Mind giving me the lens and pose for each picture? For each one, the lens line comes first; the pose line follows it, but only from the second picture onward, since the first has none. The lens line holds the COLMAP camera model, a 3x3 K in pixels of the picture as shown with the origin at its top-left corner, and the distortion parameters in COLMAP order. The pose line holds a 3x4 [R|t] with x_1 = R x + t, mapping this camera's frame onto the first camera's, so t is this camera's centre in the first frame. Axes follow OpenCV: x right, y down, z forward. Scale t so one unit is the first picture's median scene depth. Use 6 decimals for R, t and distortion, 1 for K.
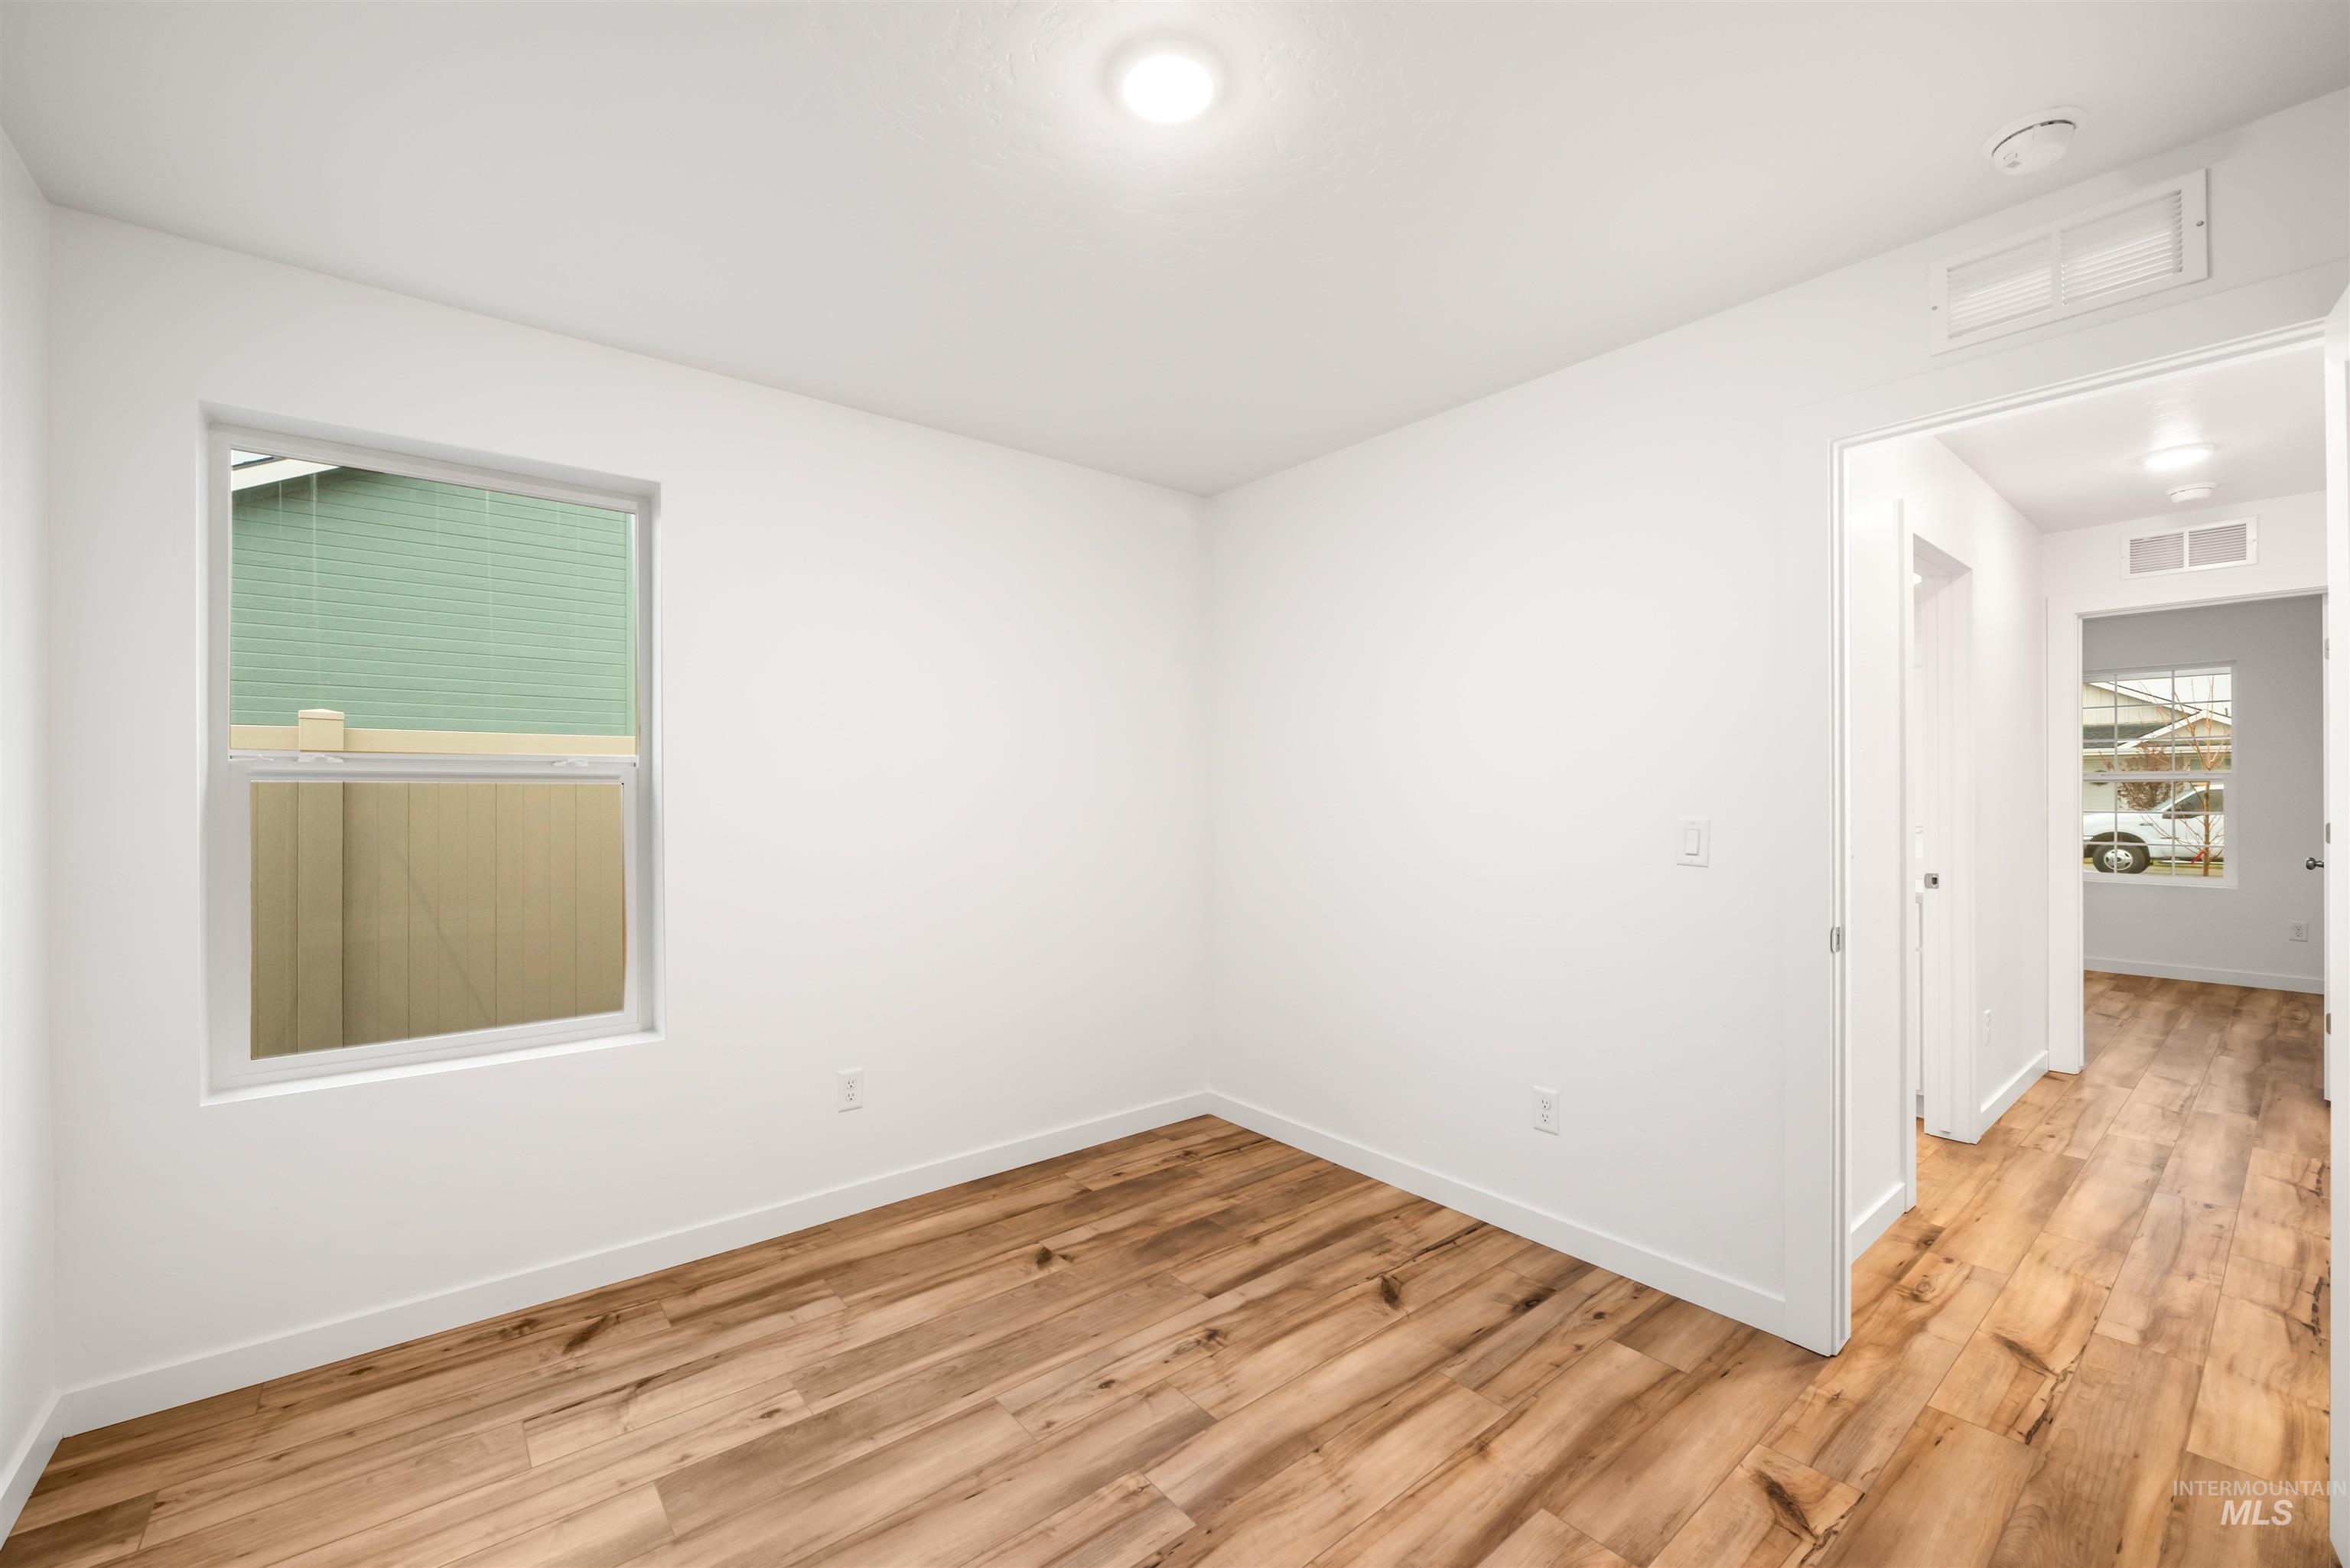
lens RADIAL K [[951.5, 0, 1175.0], [0, 951.5, 784.0], [0, 0, 1]] dist [-0.004972, -0.000363]
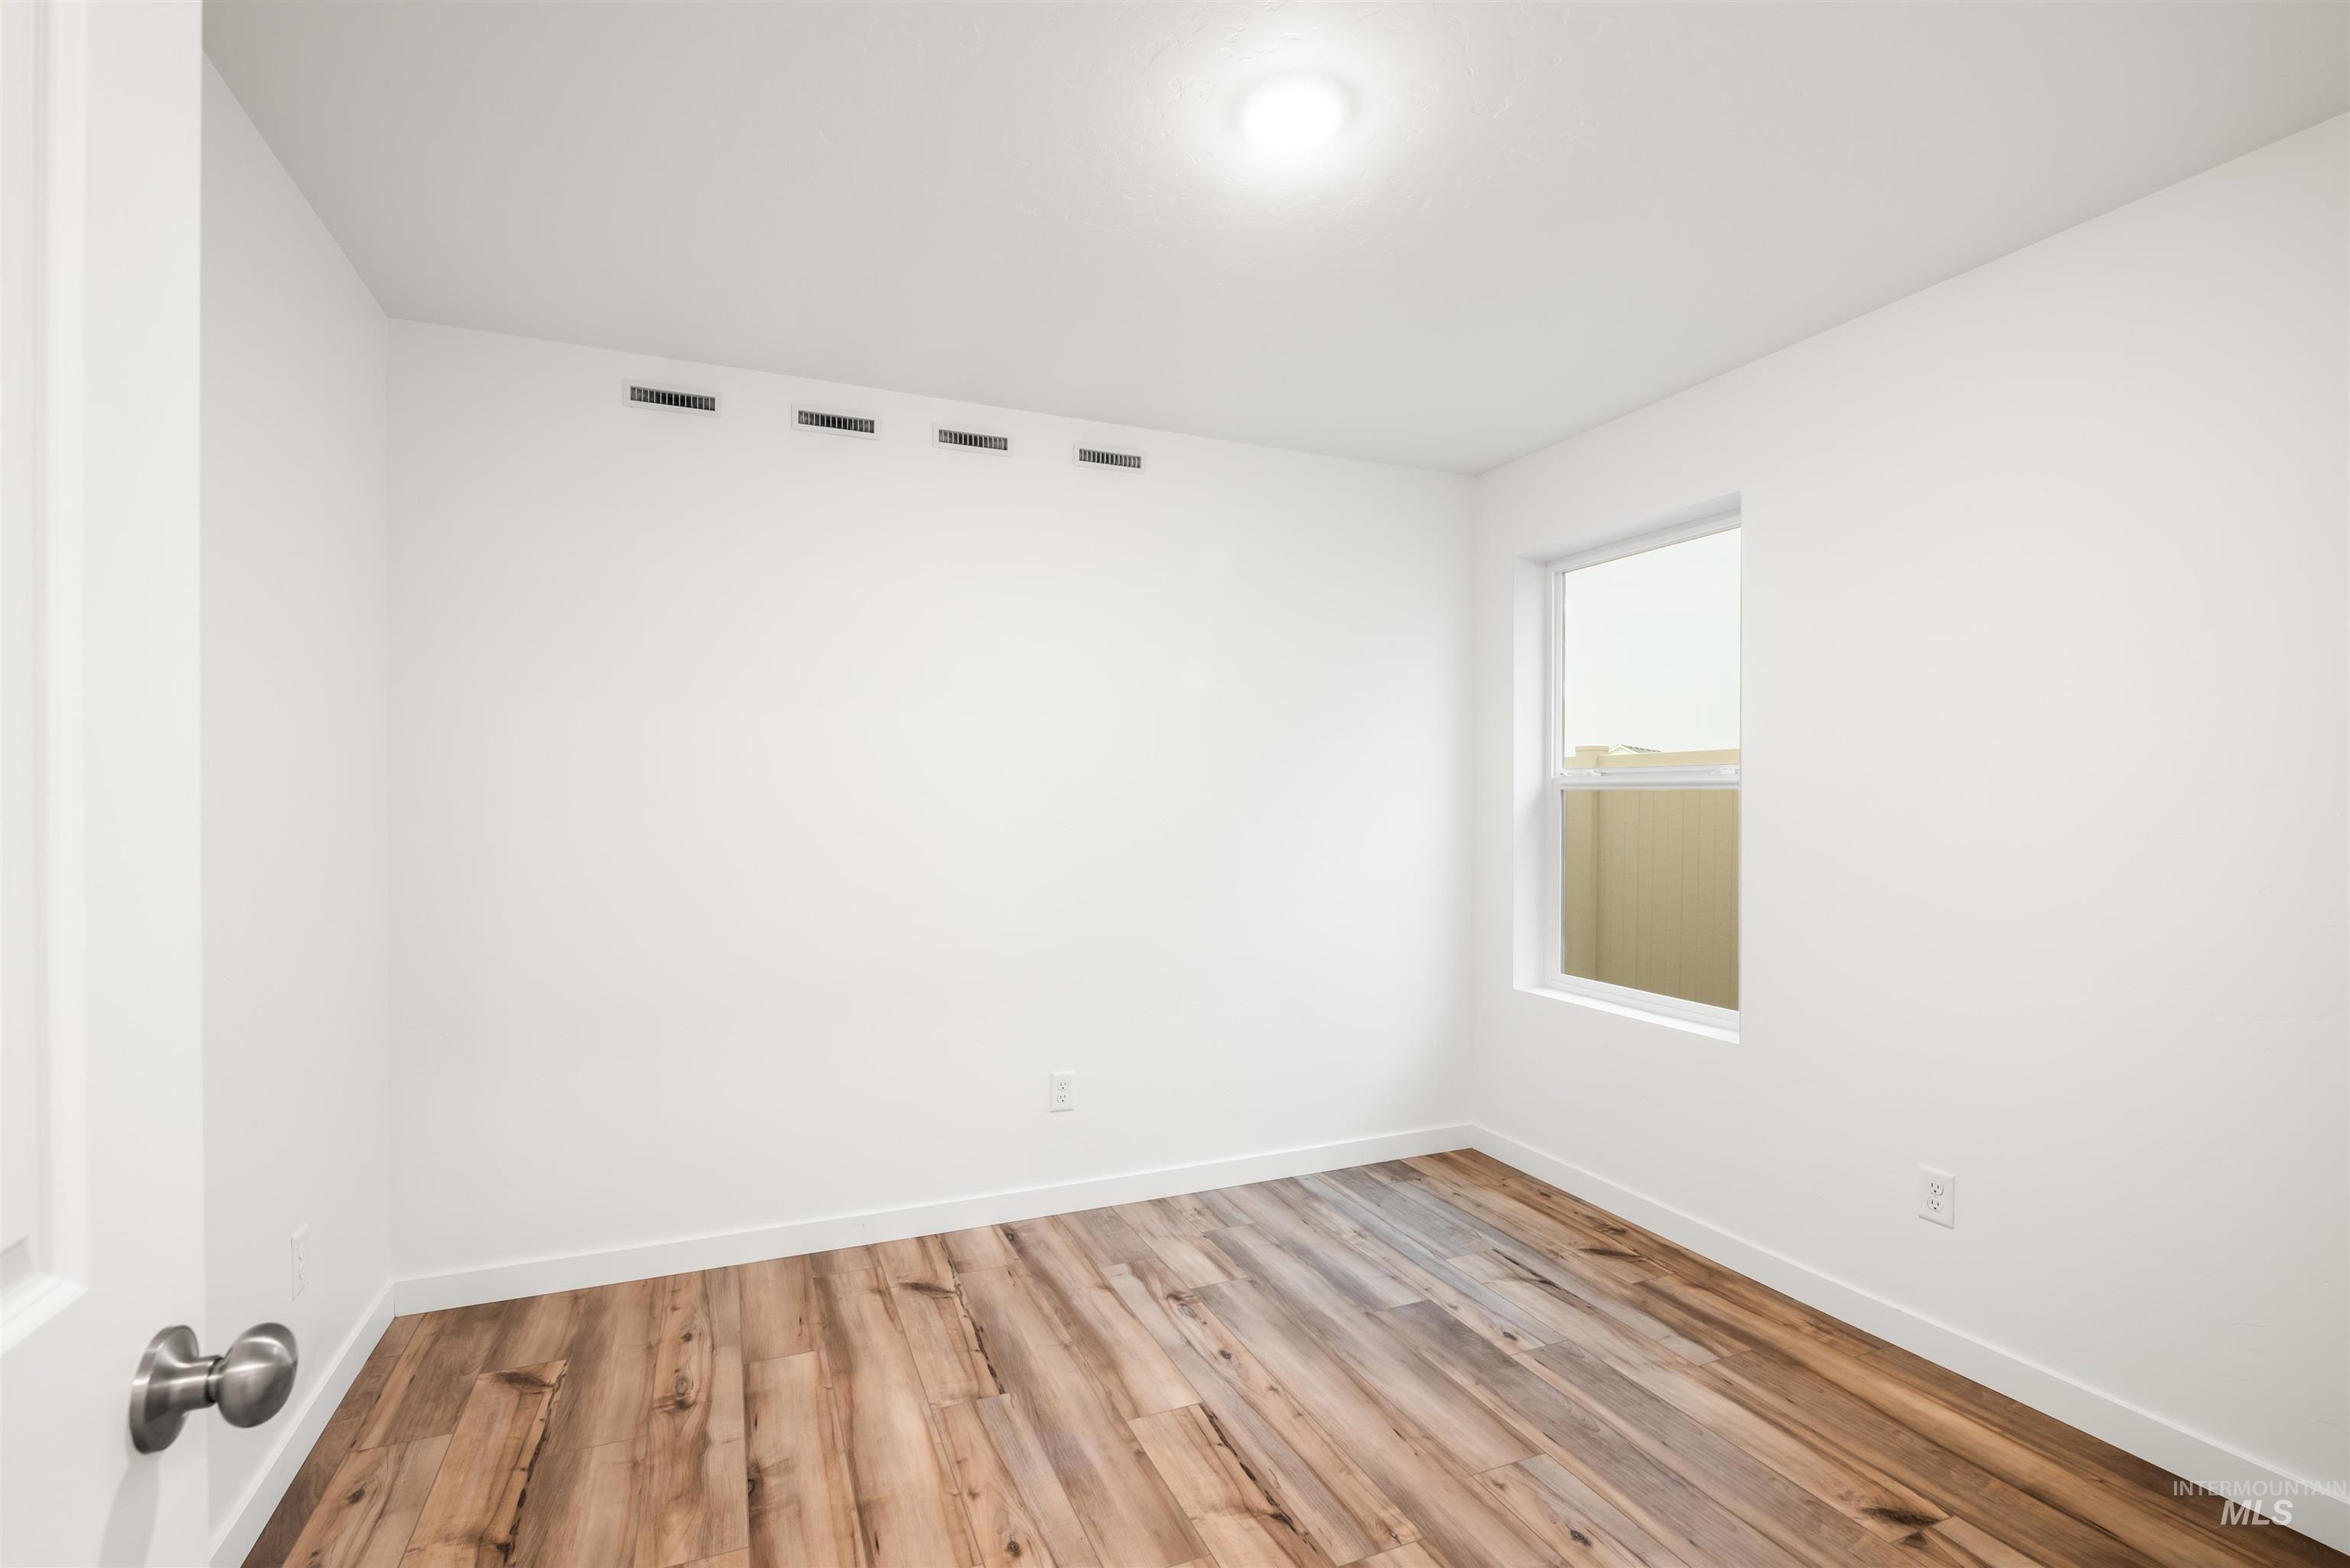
lens RADIAL K [[1066.0, 0, 1175.0], [0, 1066.0, 784.0], [0, 0, 1]] dist [-0.001082, -0.000098]
pose [[-0.277855, -0.009779, -0.960573, 0.860016], [0.007852, 0.999892, -0.012450, 0.003816], [0.960591, -0.011001, -0.277748, 0.892969]]
